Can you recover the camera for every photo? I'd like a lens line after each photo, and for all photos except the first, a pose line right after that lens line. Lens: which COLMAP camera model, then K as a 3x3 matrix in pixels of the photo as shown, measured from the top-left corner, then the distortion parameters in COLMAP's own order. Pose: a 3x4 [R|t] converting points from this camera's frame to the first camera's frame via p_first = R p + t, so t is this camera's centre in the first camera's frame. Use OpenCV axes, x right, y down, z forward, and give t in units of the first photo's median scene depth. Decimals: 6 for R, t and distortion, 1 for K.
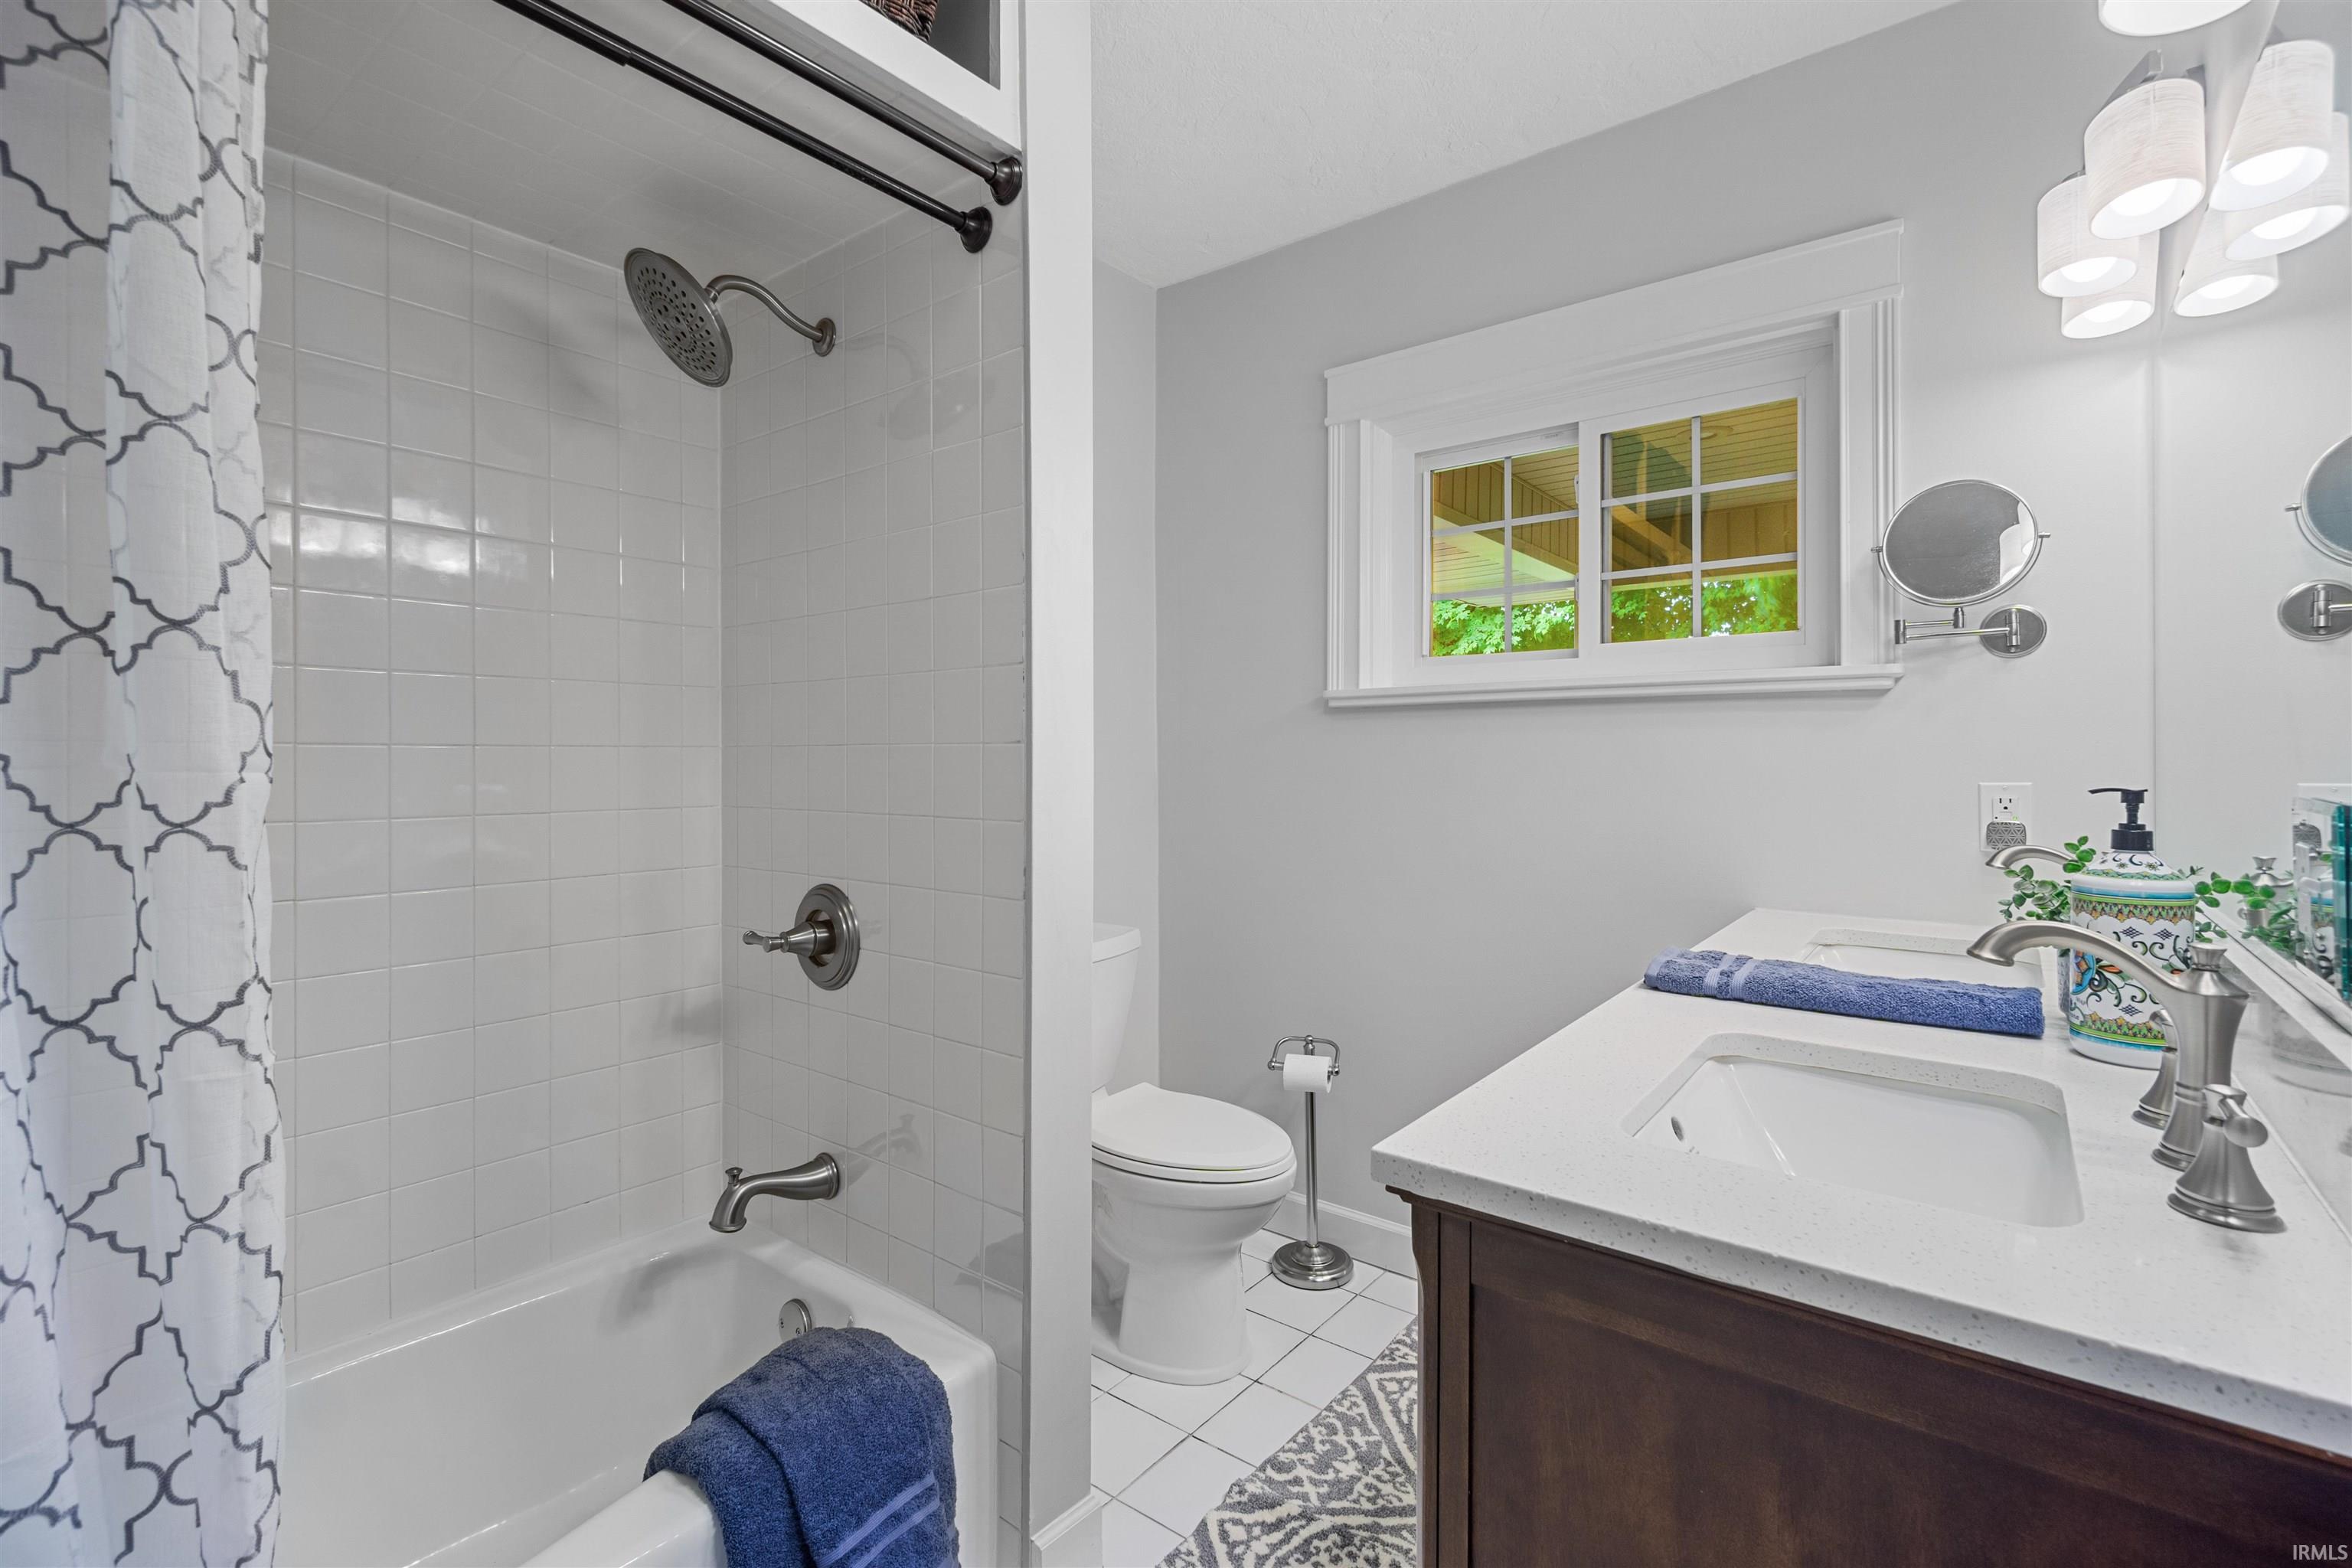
lens RADIAL K [[1047.8, 0, 1171.1], [0, 1047.8, 775.0], [0, 0, 1]] dist [0.002309, -0.000895]
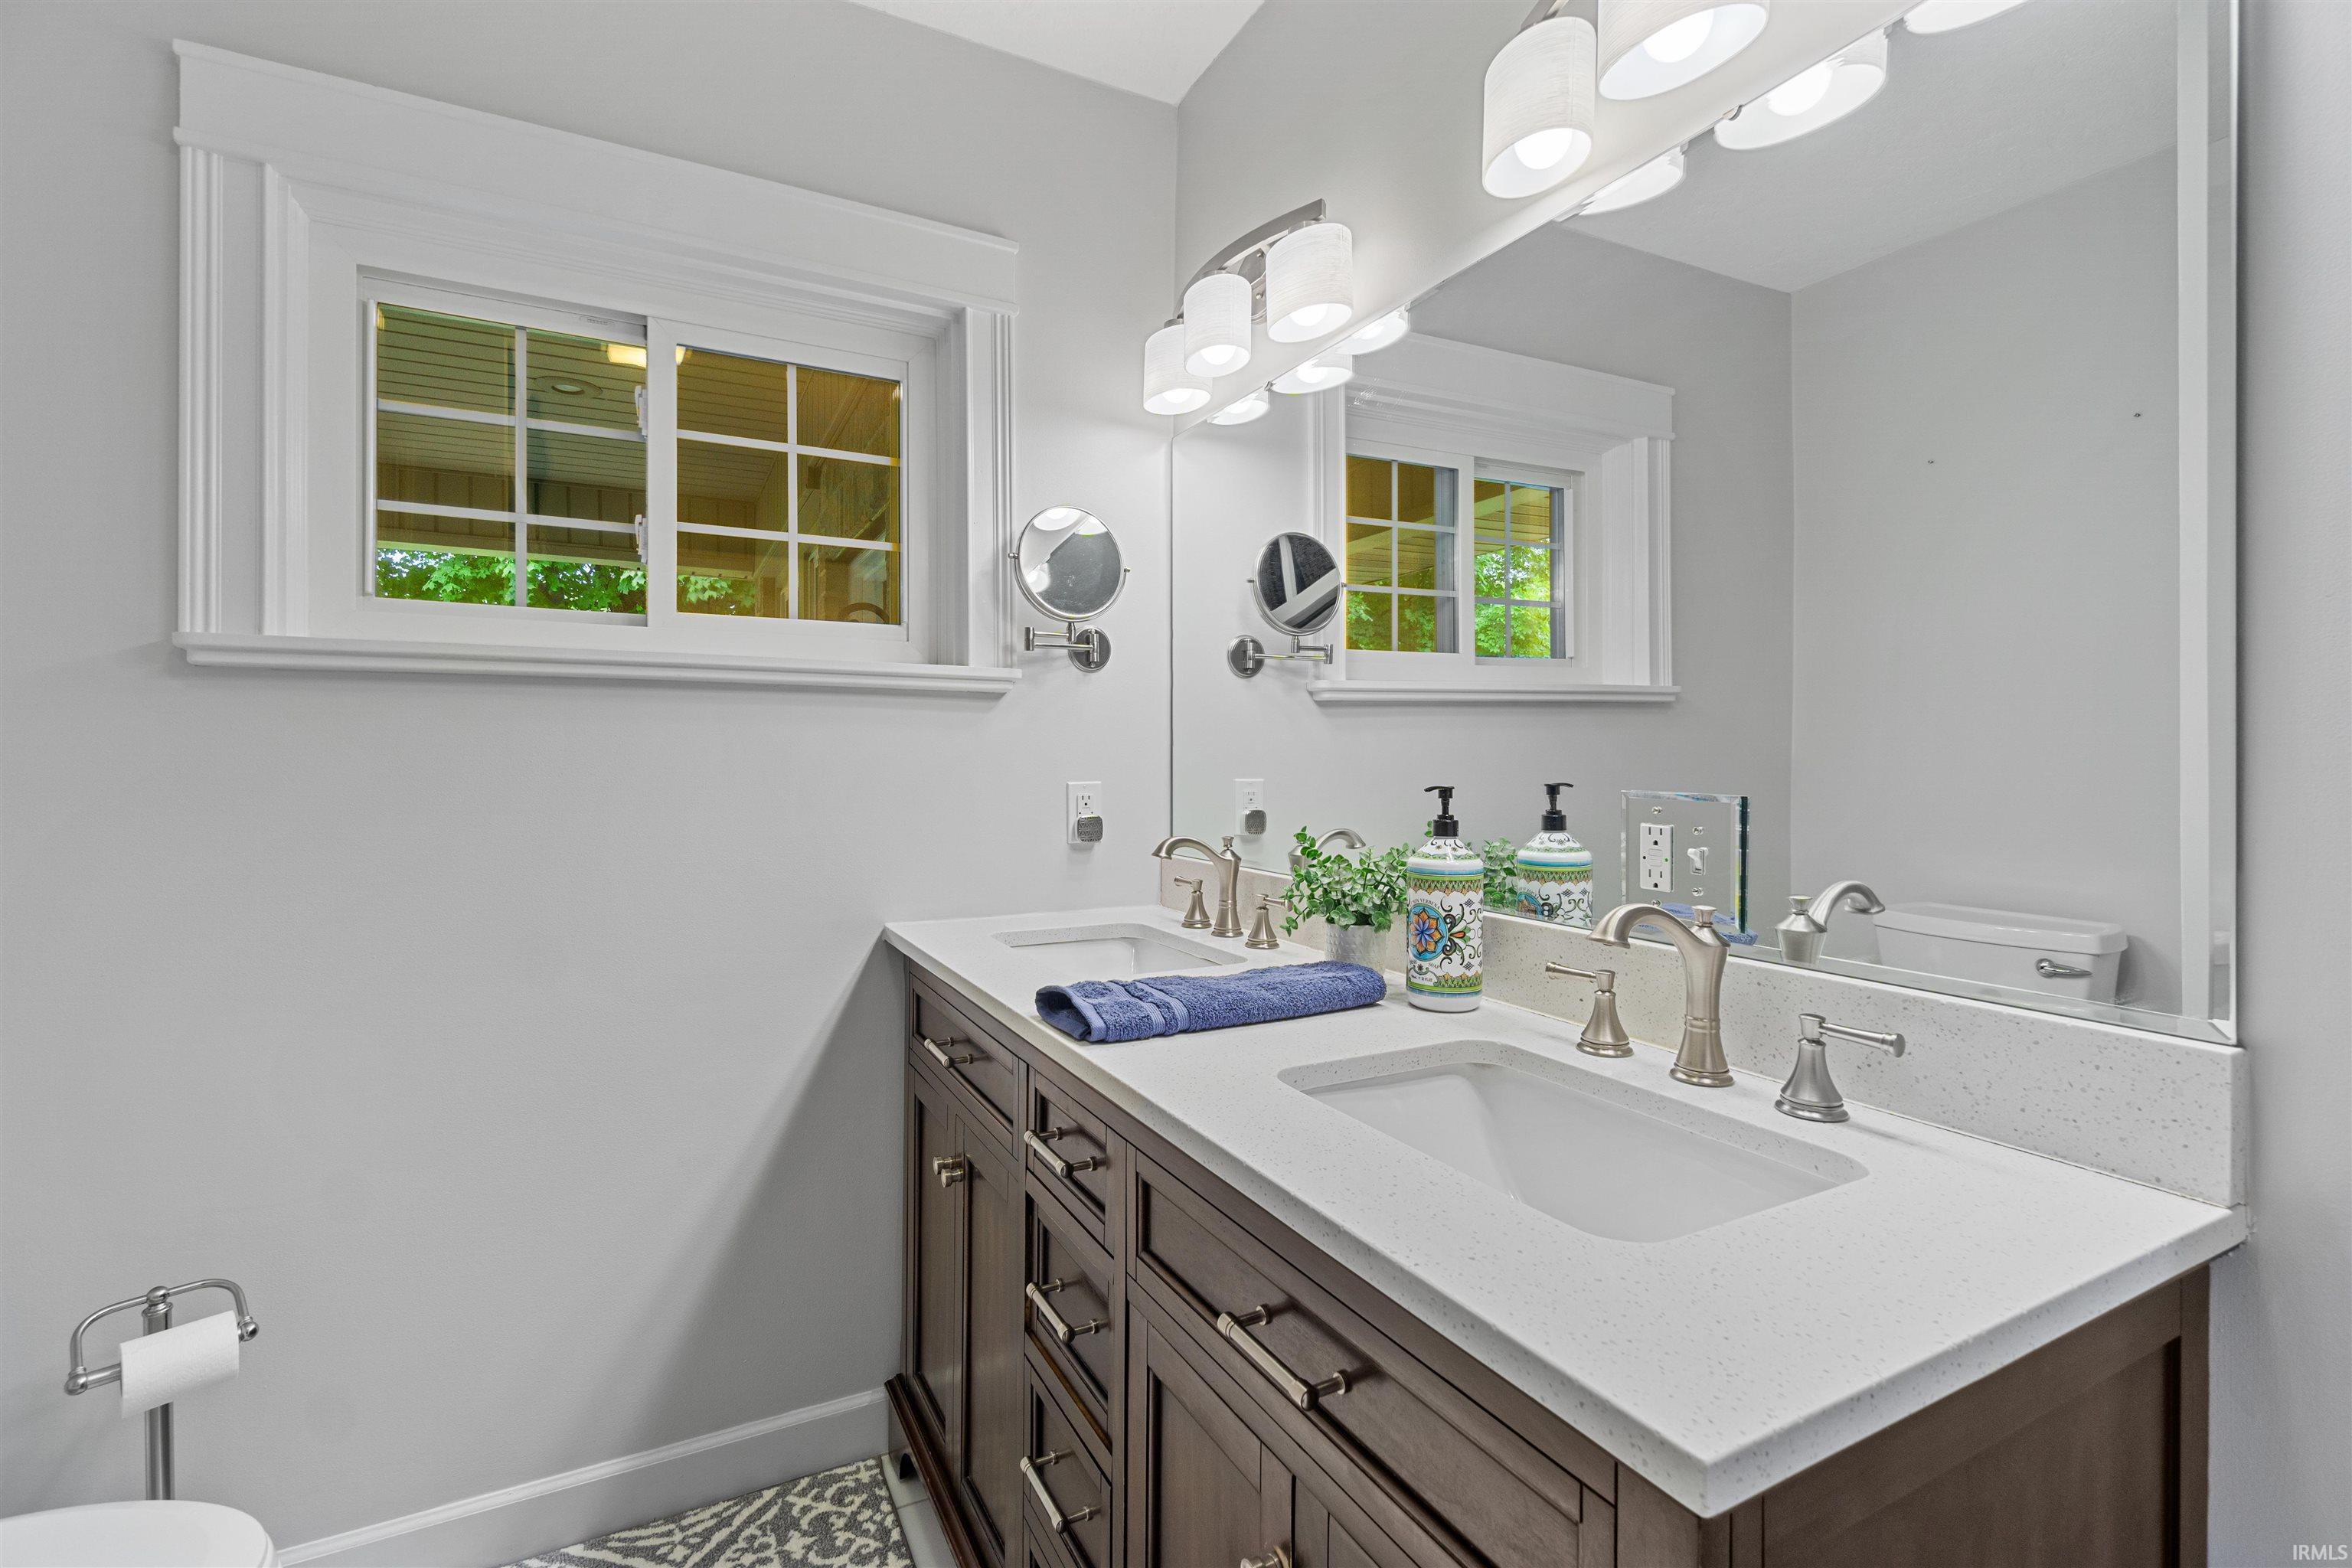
lens RADIAL K [[1047.8, 0, 1174.4], [0, 1047.8, 763.5], [0, 0, 1]] dist [0.002309, -0.000895]
pose [[0.407776, 0.000703, 0.913082, -0.186650], [0.011031, 0.999923, -0.005696, -0.005611], [-0.913015, 0.012395, 0.407737, 0.433433]]
